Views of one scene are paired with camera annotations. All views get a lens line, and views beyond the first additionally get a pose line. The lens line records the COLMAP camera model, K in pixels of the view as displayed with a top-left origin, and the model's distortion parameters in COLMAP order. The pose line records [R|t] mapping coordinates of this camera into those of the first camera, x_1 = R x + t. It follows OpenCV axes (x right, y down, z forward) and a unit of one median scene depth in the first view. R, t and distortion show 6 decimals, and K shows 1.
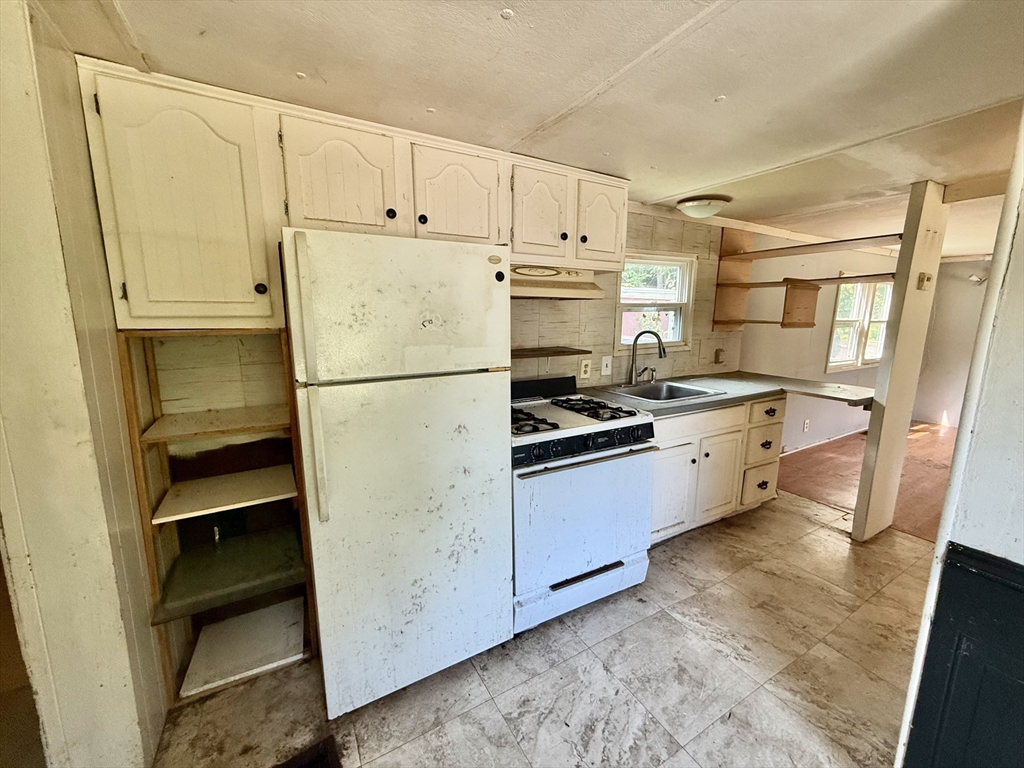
lens RADIAL K [[408.2, 0, 511.2], [0, 408.2, 382.2], [0, 0, 1]] dist [0.000124, -0.000072]
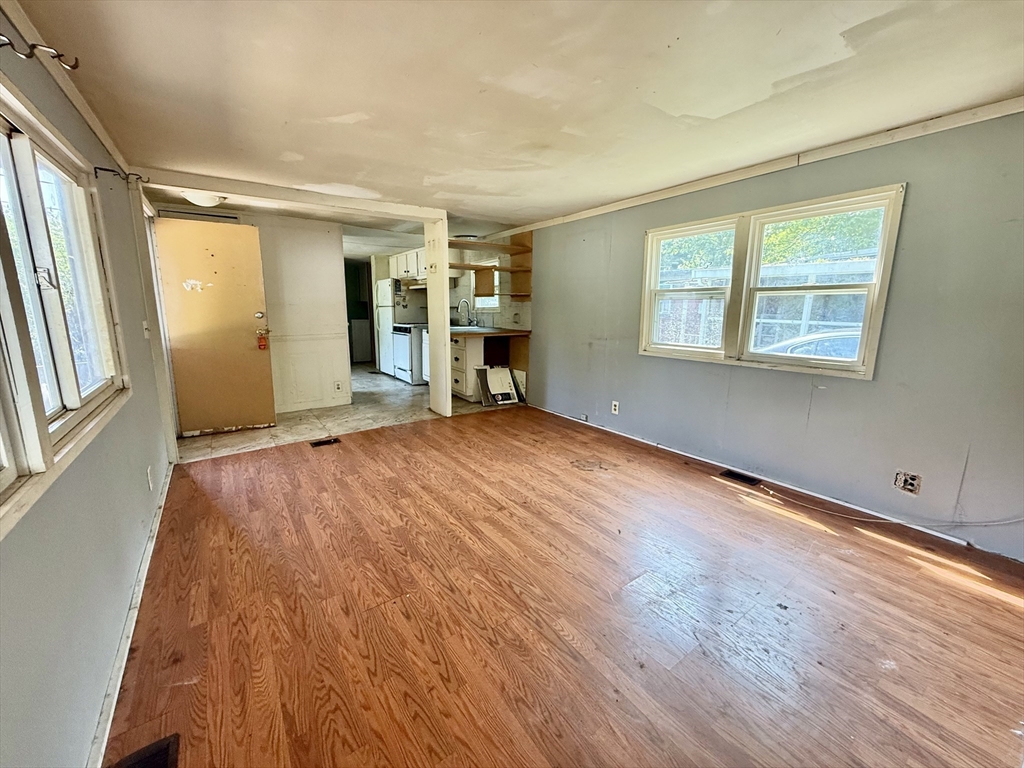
lens RADIAL K [[408.2, 0, 511.2], [0, 408.2, 382.2], [0, 0, 1]] dist [0.000124, -0.000072]
pose [[0.093445, 0.174139, -0.980277, 1.512607], [-0.179953, 0.971324, 0.155394, -0.046464], [0.979227, 0.161883, 0.122102, 0.621653]]
